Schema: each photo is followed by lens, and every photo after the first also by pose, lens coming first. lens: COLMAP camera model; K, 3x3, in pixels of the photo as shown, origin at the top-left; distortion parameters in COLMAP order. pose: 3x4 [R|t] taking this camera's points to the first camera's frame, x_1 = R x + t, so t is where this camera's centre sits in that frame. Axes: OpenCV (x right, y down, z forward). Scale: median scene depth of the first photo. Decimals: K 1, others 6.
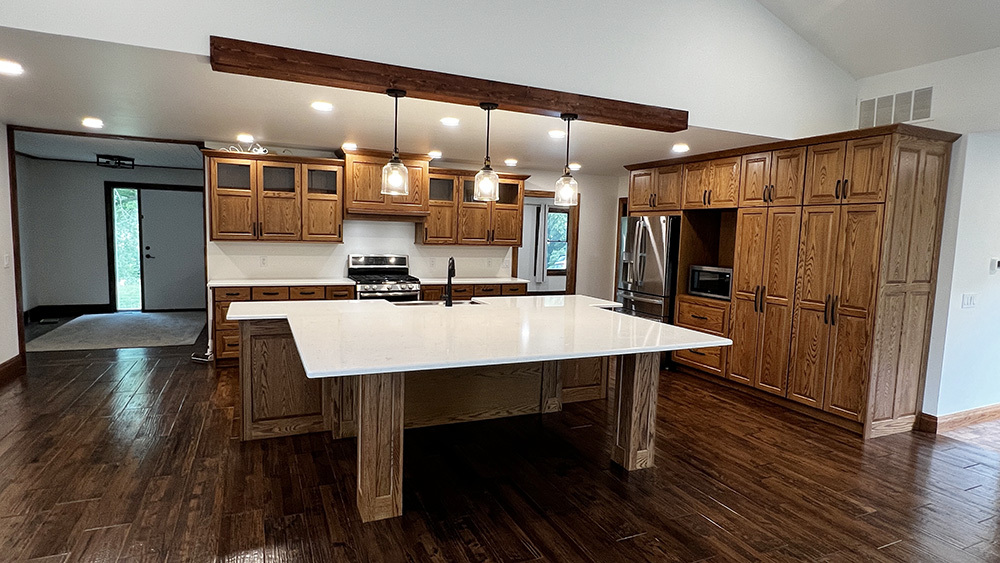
lens RADIAL K [[547.4, 0, 505.9], [0, 547.4, 284.9], [0, 0, 1]] dist [0.001518, -0.000590]
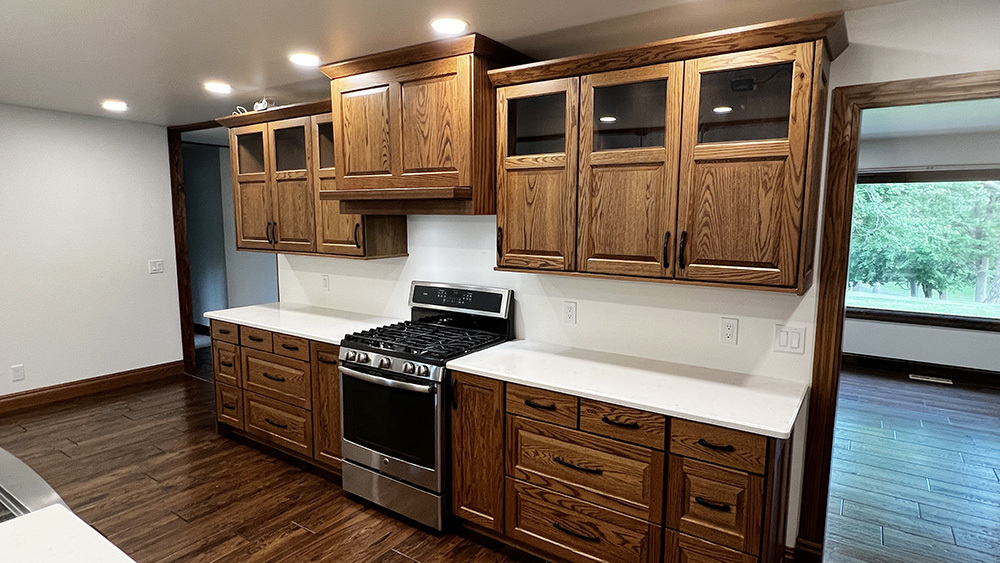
lens RADIAL K [[547.4, 0, 505.9], [0, 547.4, 284.9], [0, 0, 1]] dist [0.001518, -0.000590]
pose [[0.534726, 0.079684, -0.841260, 0.196000], [-0.074052, 0.996133, 0.047284, -0.081409], [0.841774, 0.037013, 0.538559, 0.784771]]
